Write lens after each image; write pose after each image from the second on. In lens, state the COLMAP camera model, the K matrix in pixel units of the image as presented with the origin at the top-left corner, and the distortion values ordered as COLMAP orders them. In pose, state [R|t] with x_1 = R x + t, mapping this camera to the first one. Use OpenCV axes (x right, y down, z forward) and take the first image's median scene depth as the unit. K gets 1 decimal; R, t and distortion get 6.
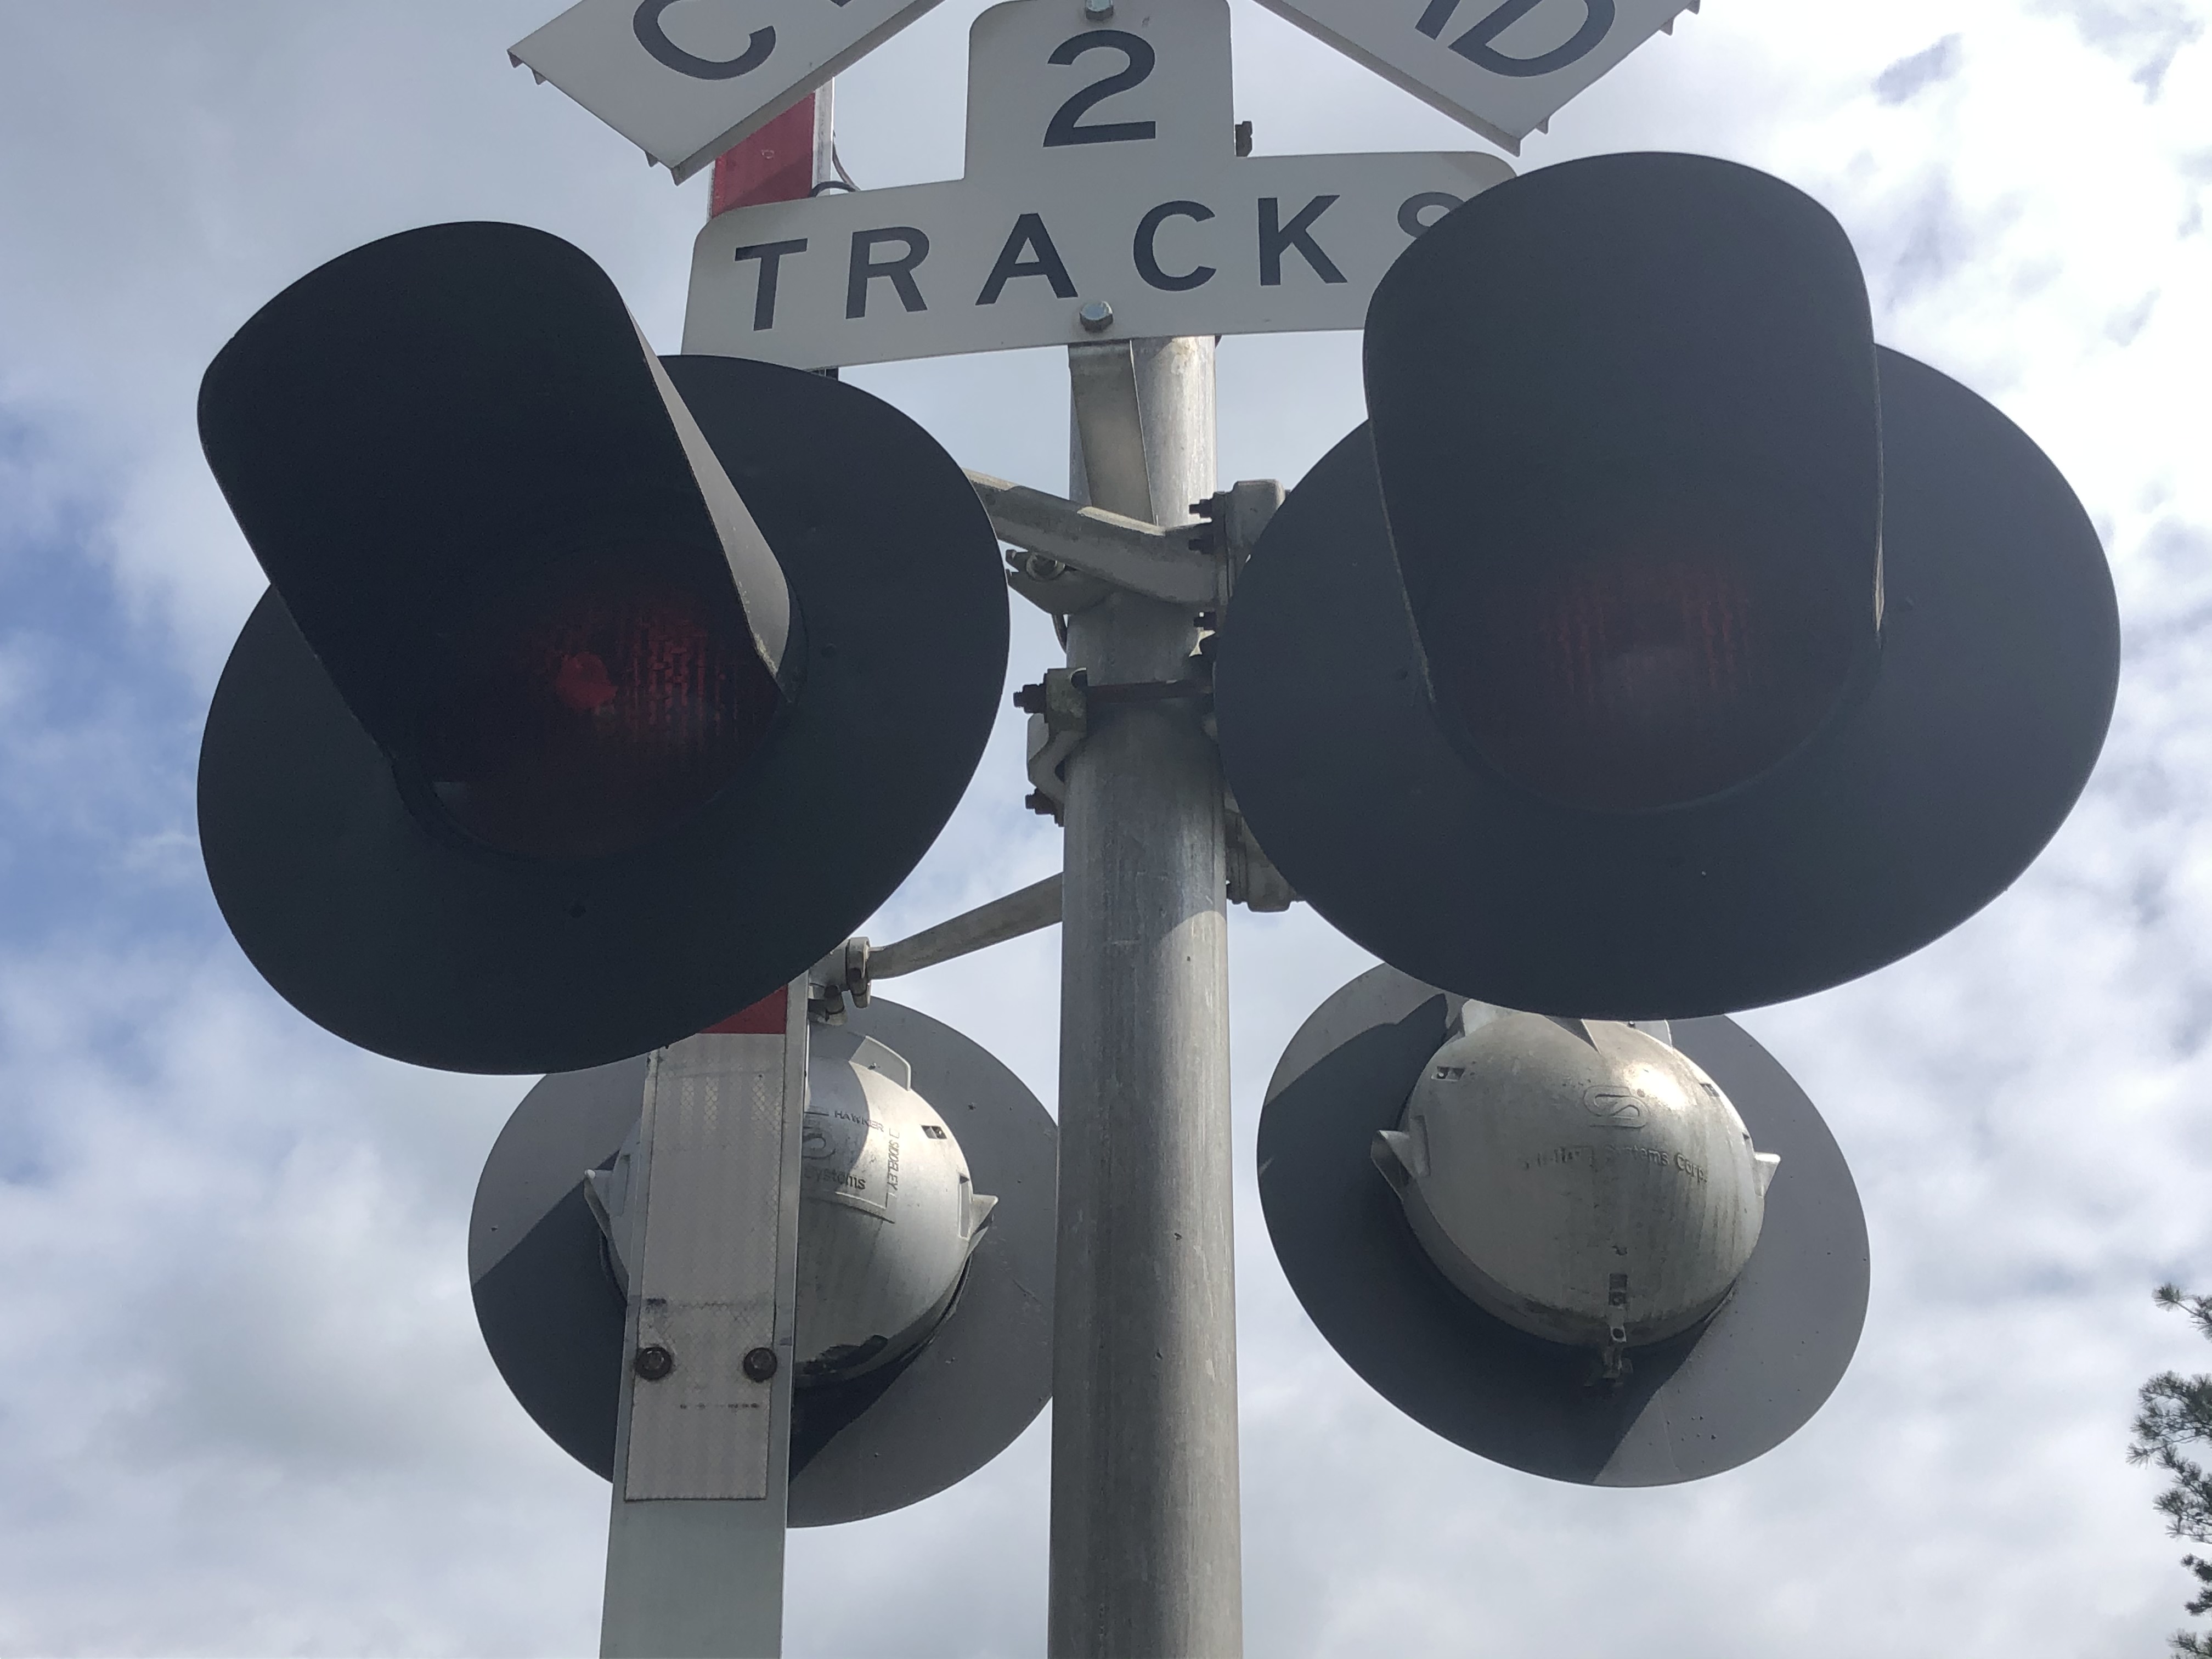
lens RADIAL K [[2647.2, 0, 1110.3], [0, 2647.2, 895.7], [0, 0, 1]] dist [0.146086, 0.000000]
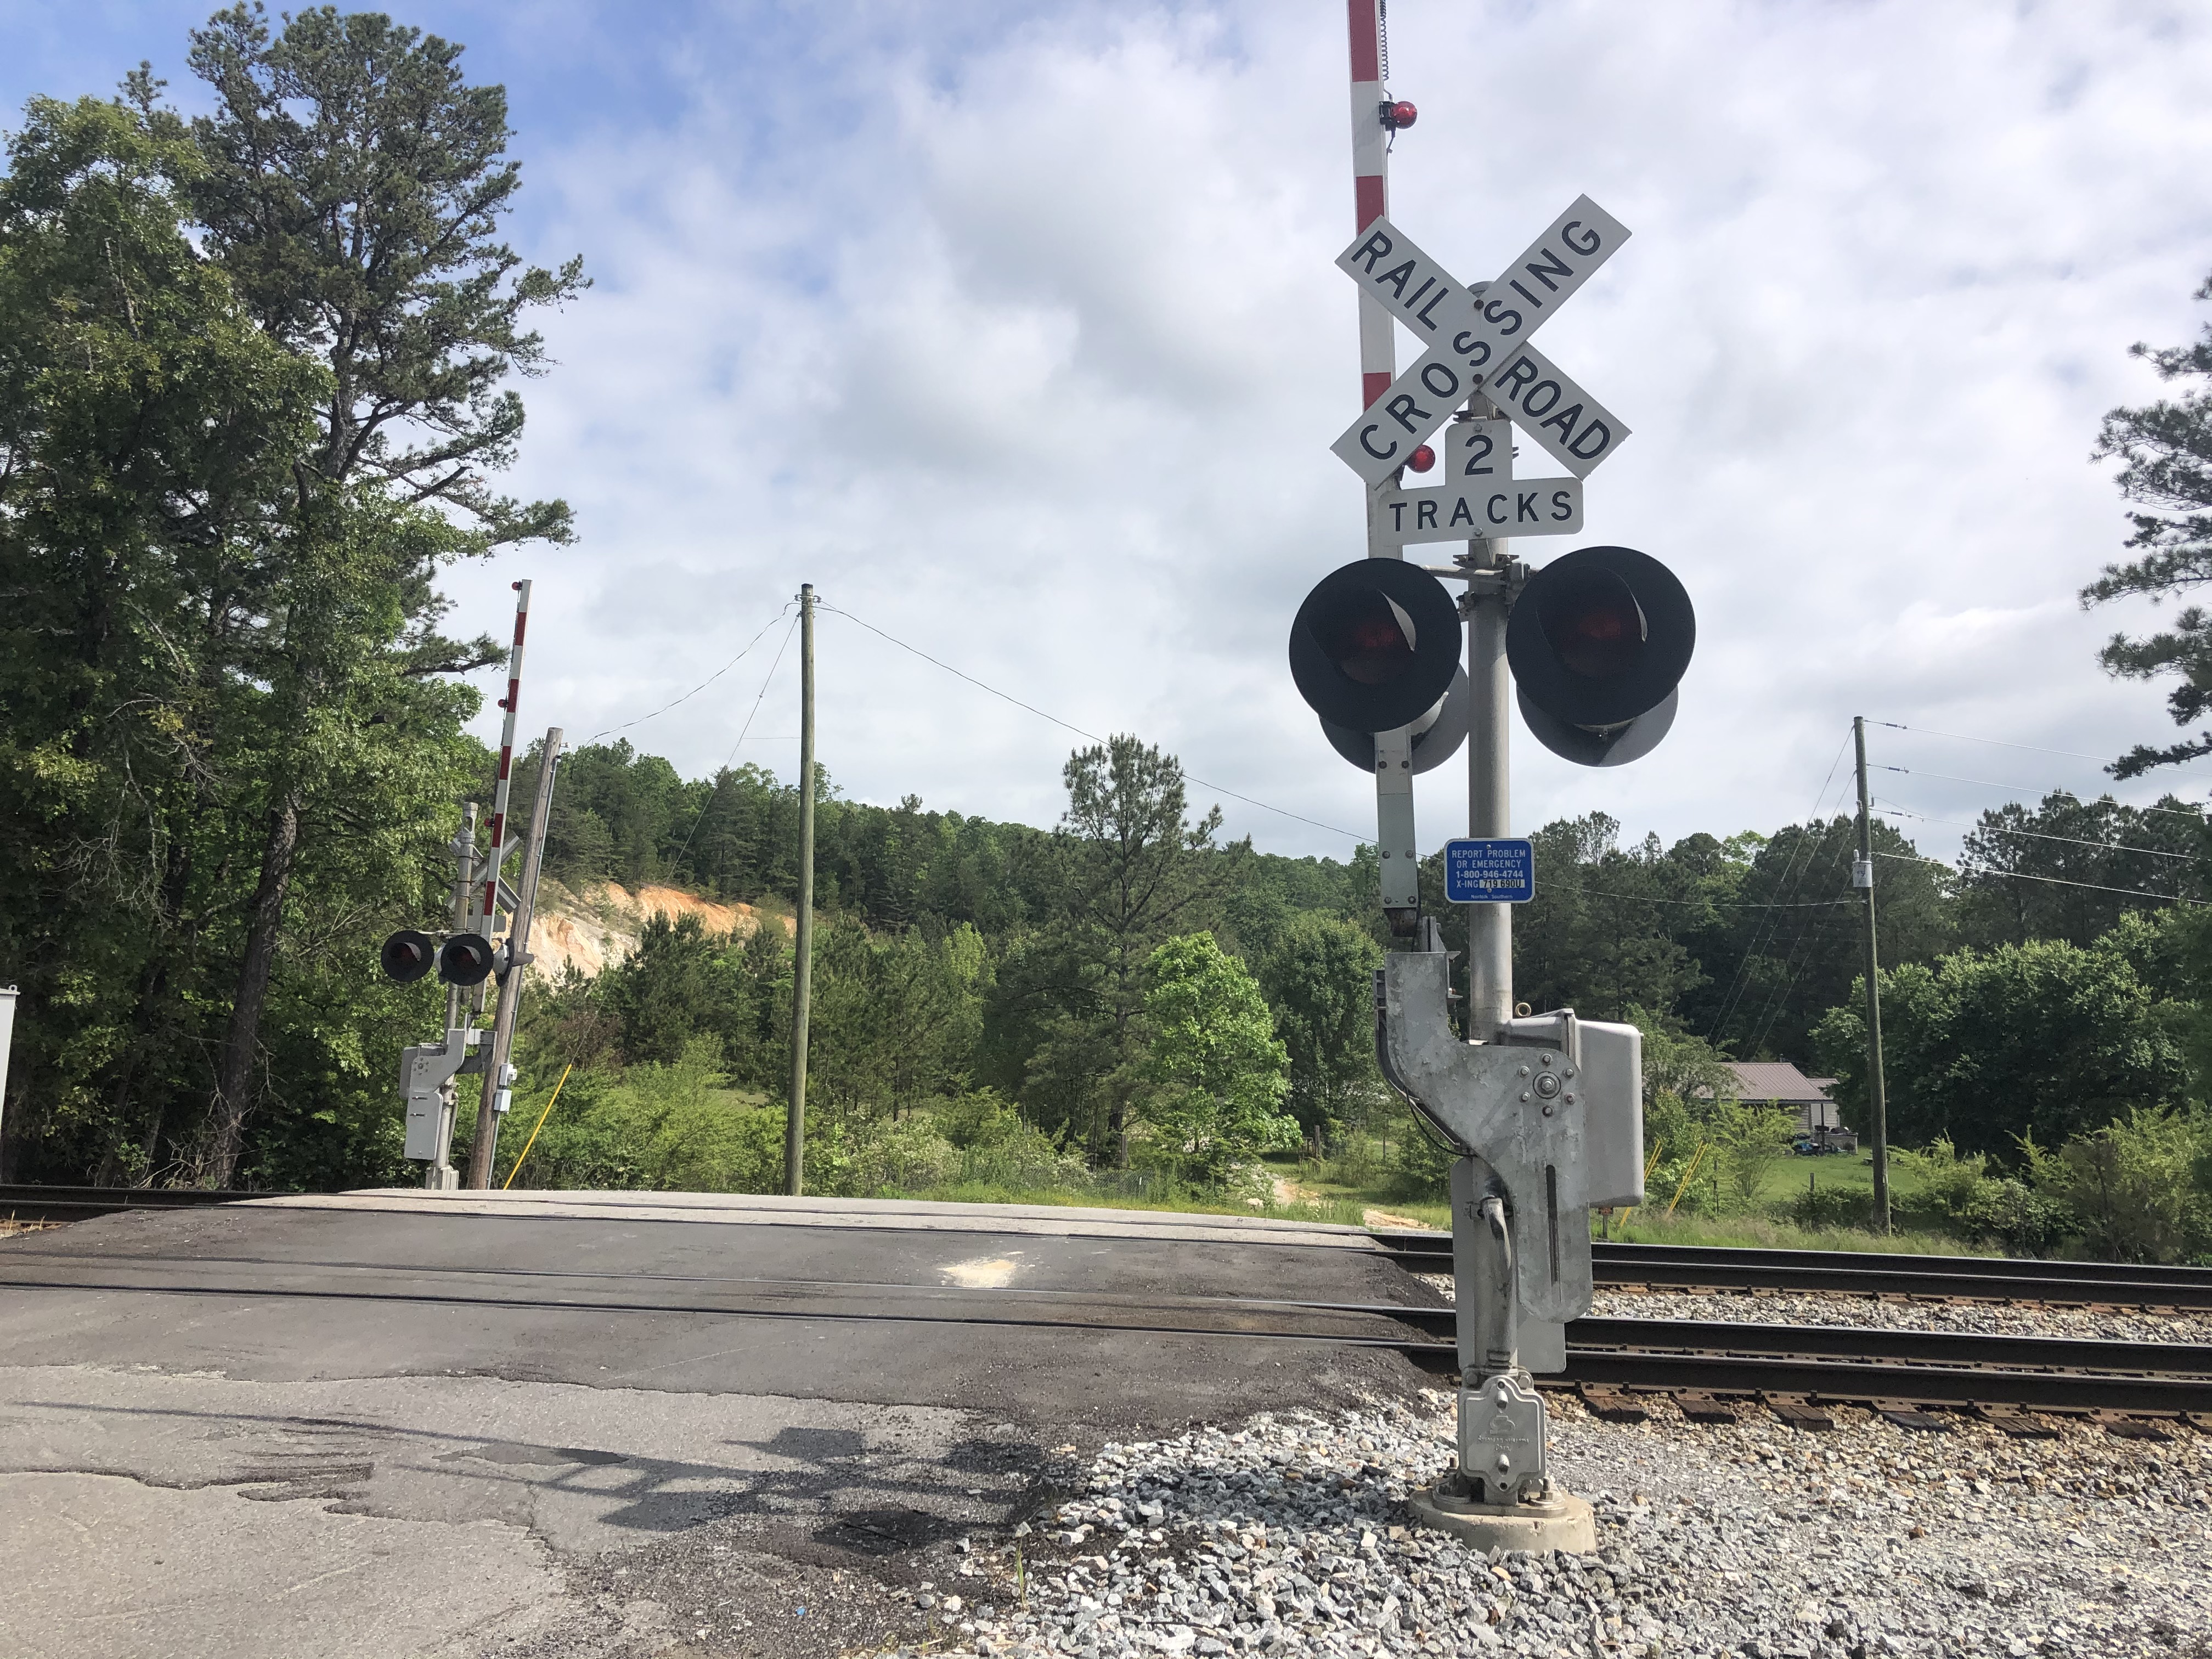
lens RADIAL K [[1844.3, 0, 1110.7], [0, 1844.3, 780.7], [0, 0, 1]] dist [0.052995, -0.036329]
pose [[0.987602, -0.000180, -0.156977, -0.007747], [0.060426, 0.923378, 0.379107, -0.063928], [0.144881, -0.383892, 0.911941, -0.123574]]
